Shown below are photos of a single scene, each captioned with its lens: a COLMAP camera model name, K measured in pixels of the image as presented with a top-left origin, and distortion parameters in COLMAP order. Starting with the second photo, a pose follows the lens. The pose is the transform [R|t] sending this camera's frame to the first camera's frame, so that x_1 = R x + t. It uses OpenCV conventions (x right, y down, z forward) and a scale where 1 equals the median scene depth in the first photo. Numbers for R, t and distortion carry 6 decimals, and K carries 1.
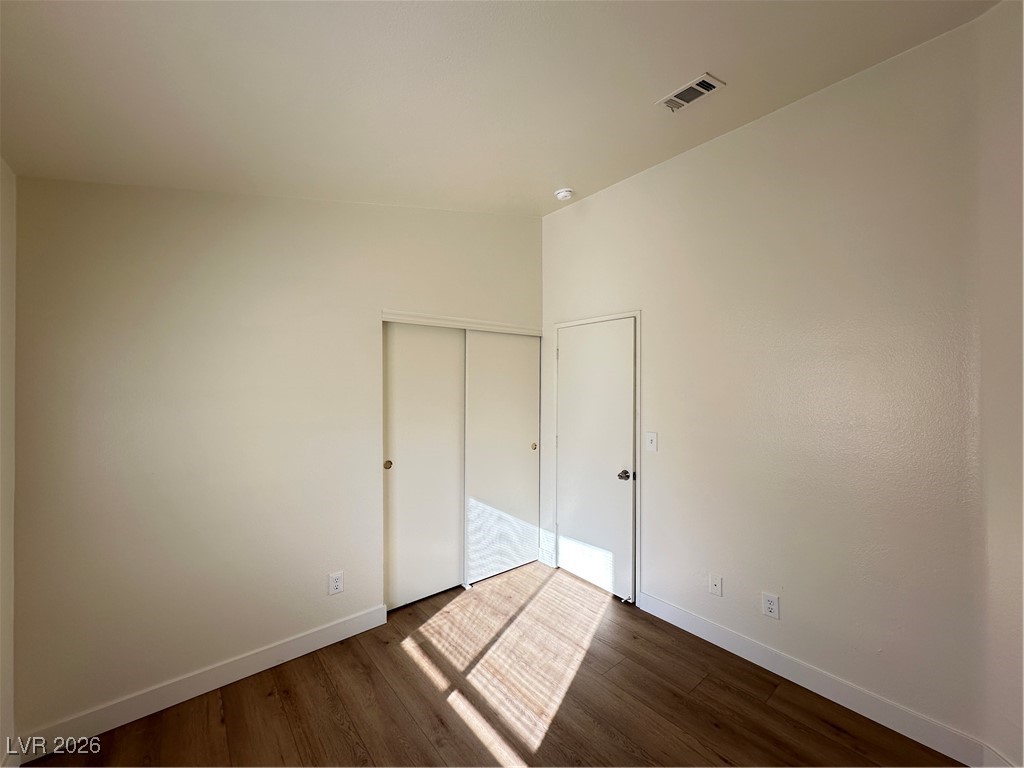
lens RADIAL K [[407.5, 0, 511.7], [0, 407.5, 382.1], [0, 0, 1]] dist [-0.000943, -0.000347]
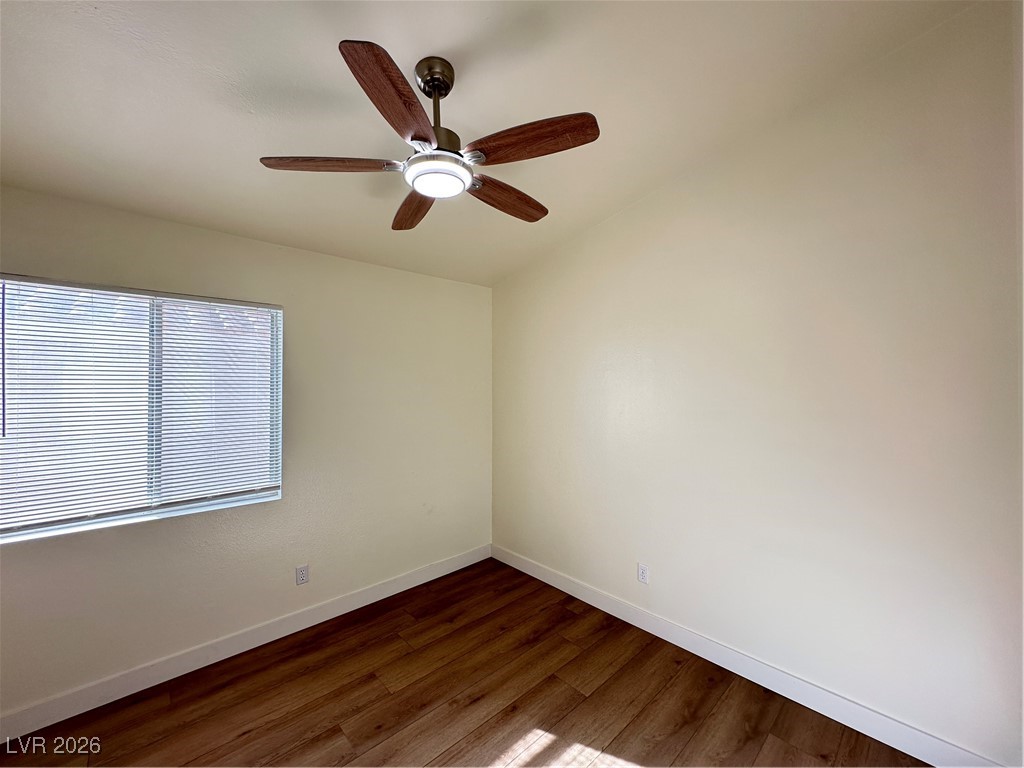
lens RADIAL K [[407.5, 0, 514.1], [0, 407.5, 383.7], [0, 0, 1]] dist [-0.000943, -0.000347]
pose [[0.060648, 0.024228, -0.997865, 0.409800], [-0.002196, 0.999706, 0.024139, -0.002247], [0.998157, 0.000727, 0.060683, 0.492234]]
